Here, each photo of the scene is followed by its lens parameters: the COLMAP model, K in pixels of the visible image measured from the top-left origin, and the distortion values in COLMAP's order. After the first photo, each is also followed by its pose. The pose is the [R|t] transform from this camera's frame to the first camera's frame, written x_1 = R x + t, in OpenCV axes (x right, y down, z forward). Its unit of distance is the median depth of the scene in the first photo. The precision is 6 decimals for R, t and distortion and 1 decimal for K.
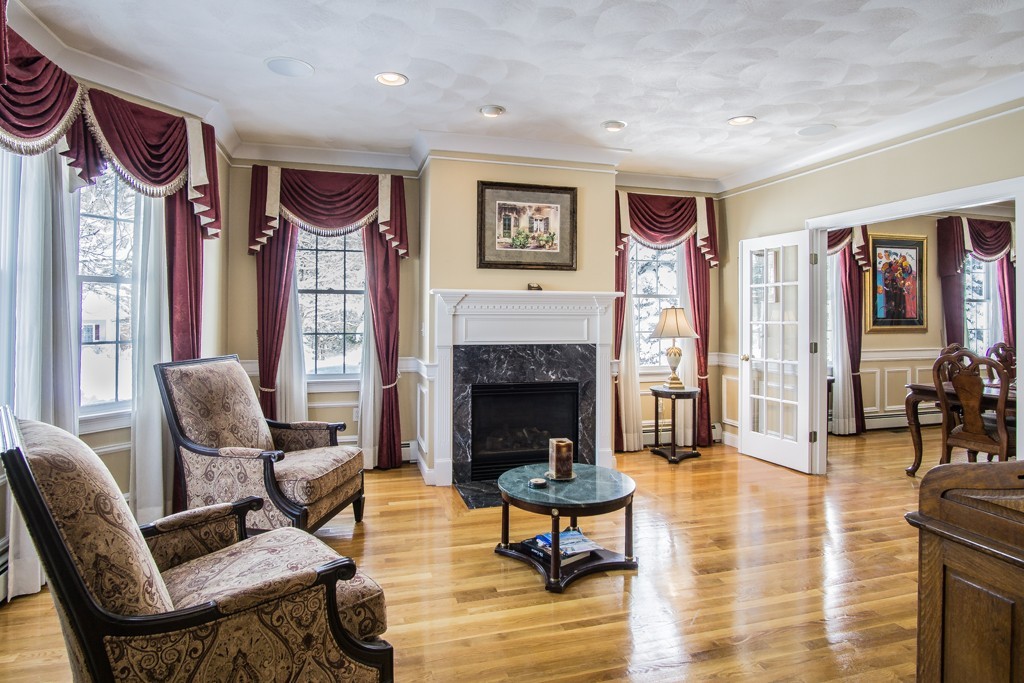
lens RADIAL K [[546.1, 0, 509.5], [0, 546.1, 298.6], [0, 0, 1]] dist [-0.027471, 0.000623]
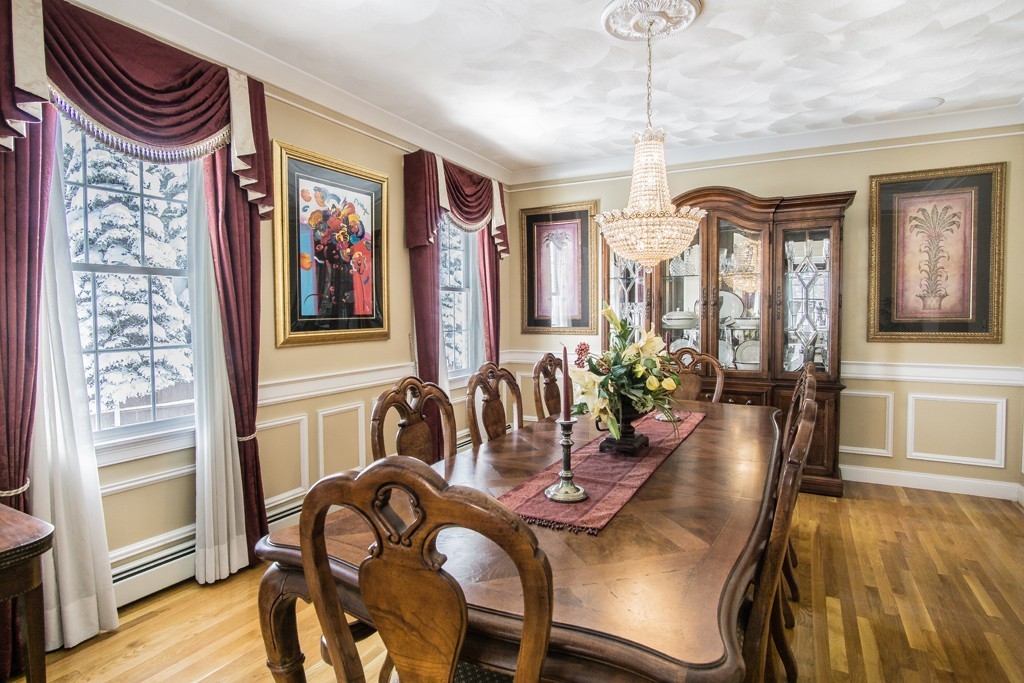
lens RADIAL K [[546.1, 0, 511.1], [0, 546.1, 337.4], [0, 0, 1]] dist [-0.027471, 0.000623]
pose [[0.687342, -0.042489, 0.725090, 0.436064], [-0.005255, 0.997971, 0.063460, 0.022097], [-0.726315, -0.047429, 0.685724, 0.489895]]
